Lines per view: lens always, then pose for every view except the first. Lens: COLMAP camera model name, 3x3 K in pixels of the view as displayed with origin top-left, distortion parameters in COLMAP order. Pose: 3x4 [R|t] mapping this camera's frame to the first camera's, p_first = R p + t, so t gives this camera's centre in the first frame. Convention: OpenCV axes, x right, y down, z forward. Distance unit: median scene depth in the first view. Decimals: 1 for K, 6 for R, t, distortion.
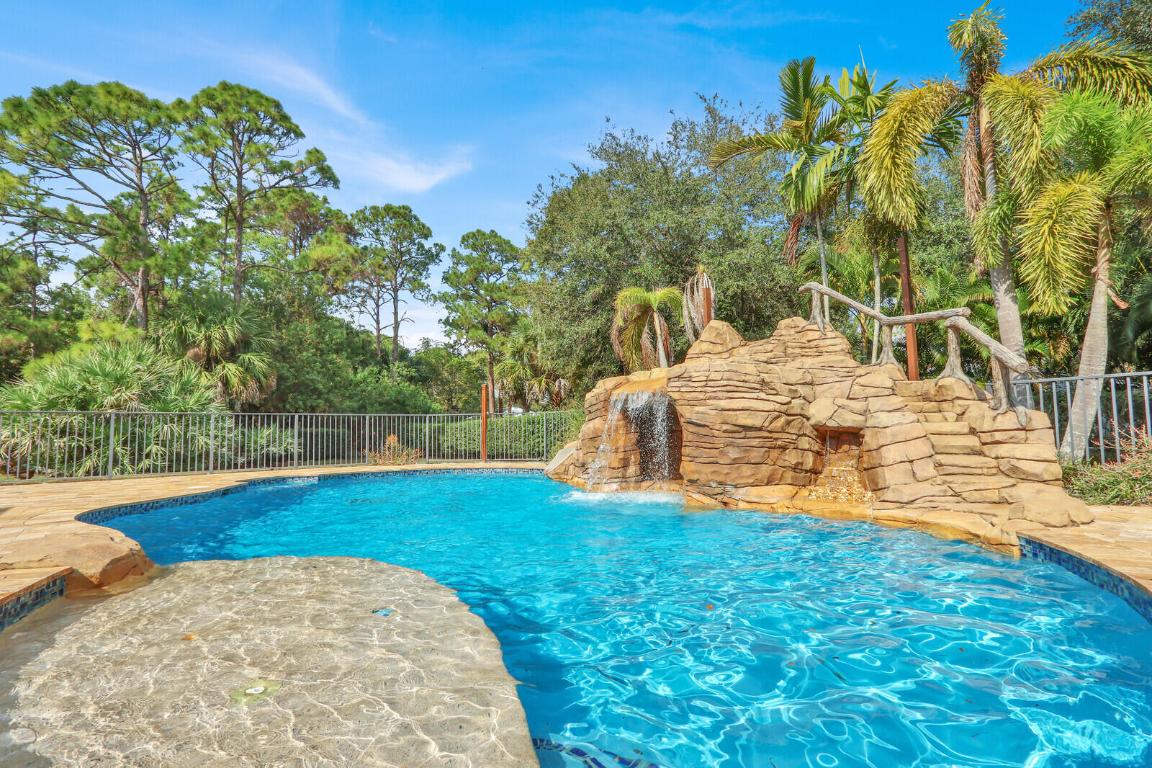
lens RADIAL K [[530.5, 0, 569.8], [0, 530.5, 399.1], [0, 0, 1]] dist [-0.002280, -0.000279]
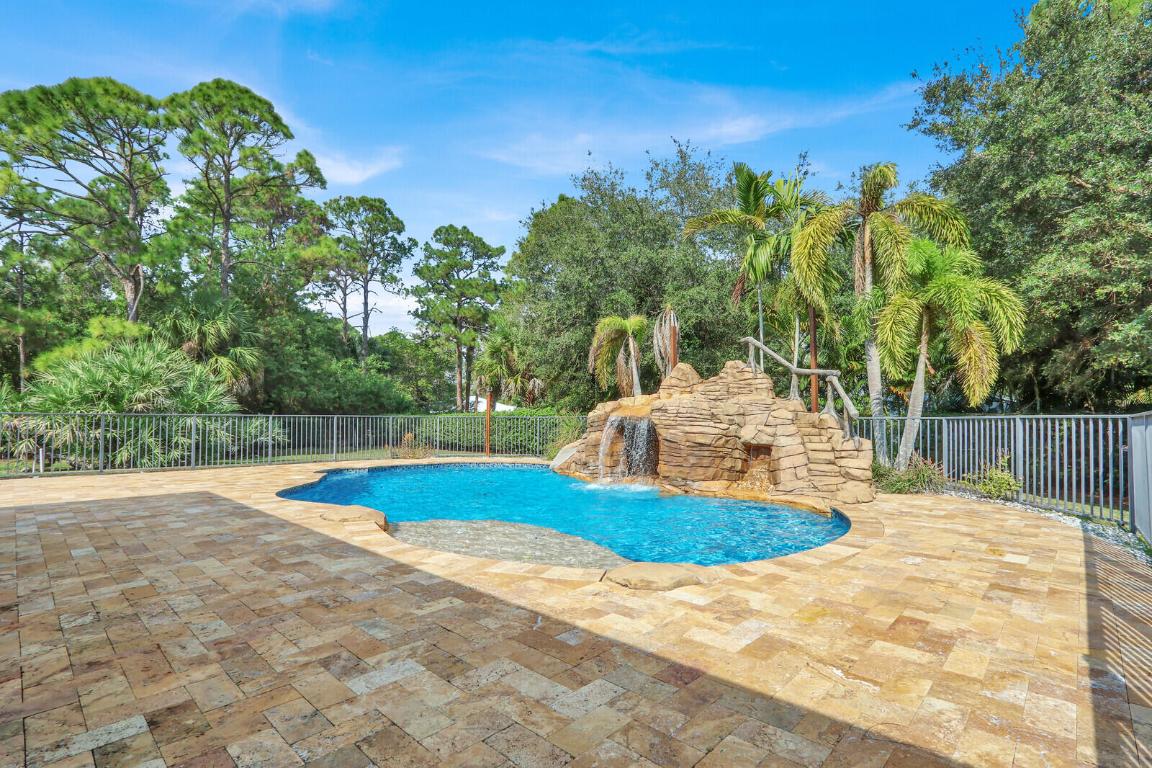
lens RADIAL K [[542.0, 0, 579.0], [0, 542.0, 418.0], [0, 0, 1]] dist [0.001072, 0.000061]
pose [[0.994113, 0.020533, 0.106388, -0.061539], [-0.026781, 0.997978, 0.057639, -0.032761], [-0.104989, -0.060149, 0.992653, -0.170861]]
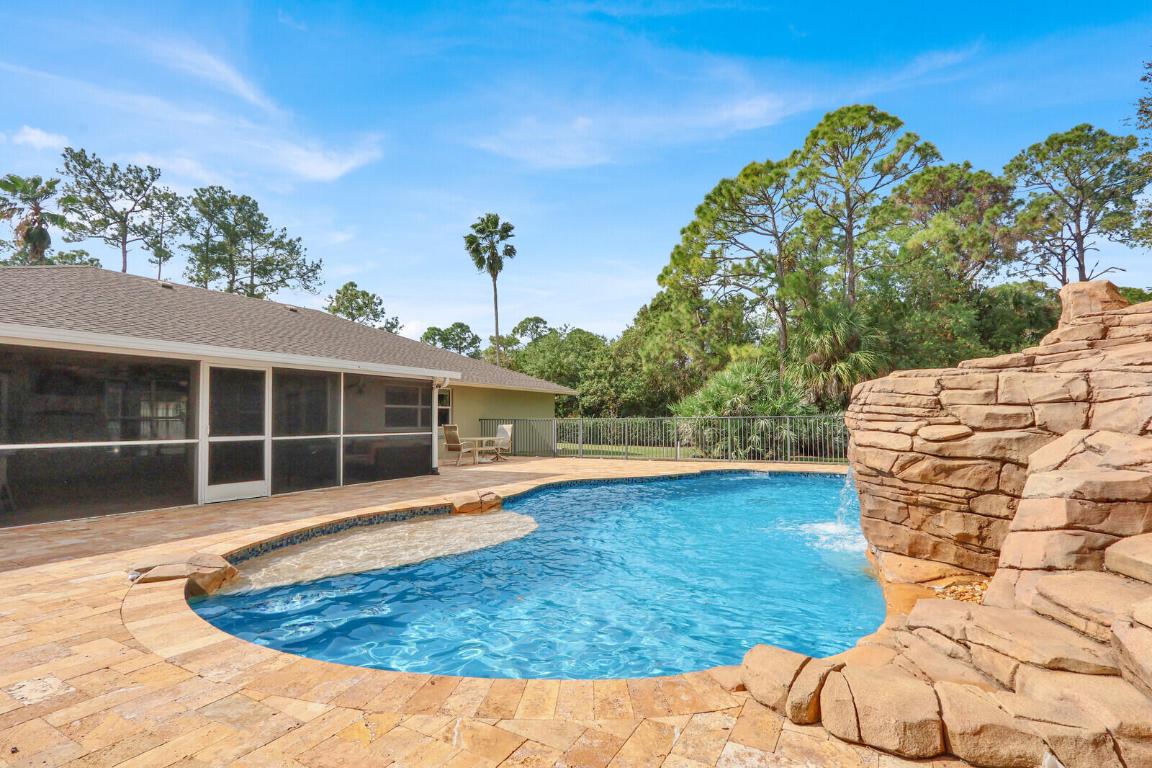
lens RADIAL K [[530.7, 0, 605.3], [0, 530.7, 411.3], [0, 0, 1]] dist [0.000063, 0.000010]
pose [[0.378104, 0.000143, -0.925763, 0.260817], [0.054677, 0.998251, 0.022486, -0.019590], [0.924147, -0.059120, 0.377435, 0.114661]]
